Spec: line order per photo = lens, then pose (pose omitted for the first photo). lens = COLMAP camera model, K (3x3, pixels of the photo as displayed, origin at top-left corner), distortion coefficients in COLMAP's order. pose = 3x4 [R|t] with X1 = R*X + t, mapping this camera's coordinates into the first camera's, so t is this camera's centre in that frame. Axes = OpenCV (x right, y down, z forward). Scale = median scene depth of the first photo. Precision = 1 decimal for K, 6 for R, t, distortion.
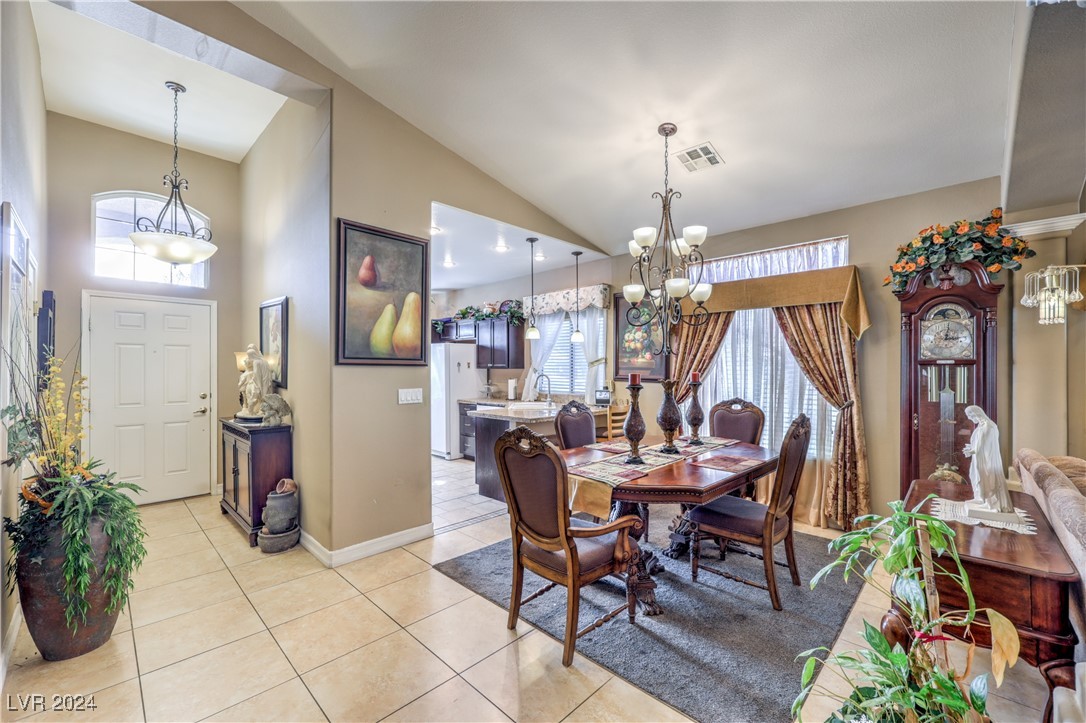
lens RADIAL K [[445.1, 0, 540.4], [0, 445.1, 370.0], [0, 0, 1]] dist [0.000696, -0.000296]
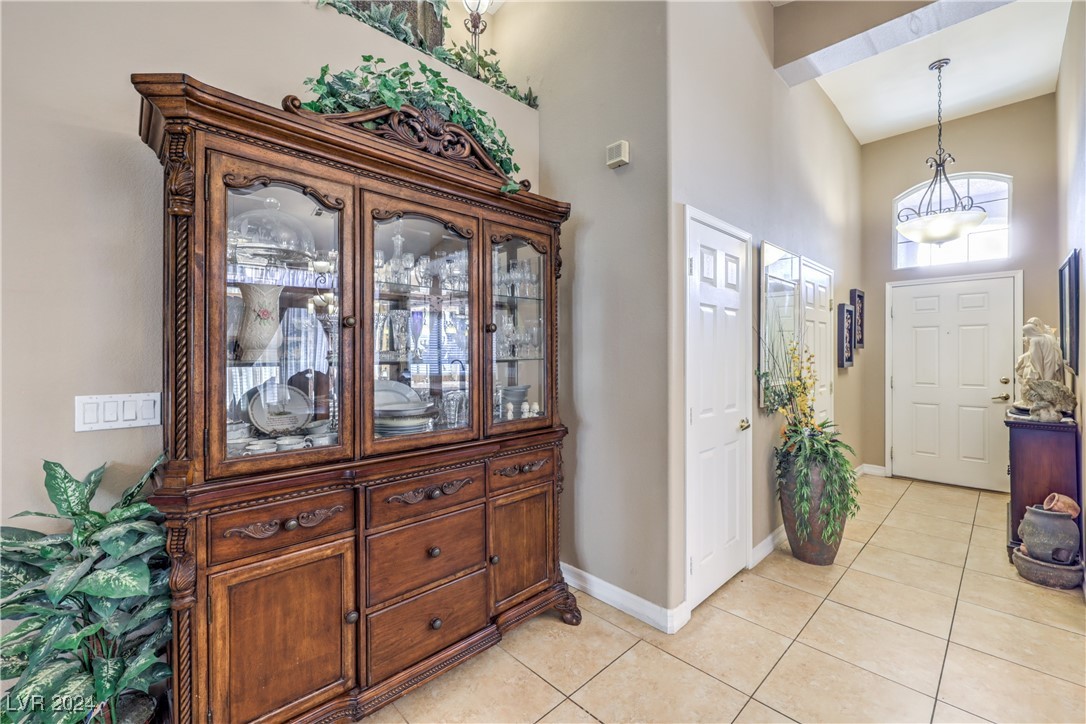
lens RADIAL K [[445.1, 0, 543.1], [0, 445.1, 356.3], [0, 0, 1]] dist [0.000696, -0.000296]
pose [[-0.022407, 0.007088, -0.999724, 0.194193], [-0.001441, 0.999974, 0.007122, 0.007425], [0.999748, 0.001600, -0.022396, 0.143932]]
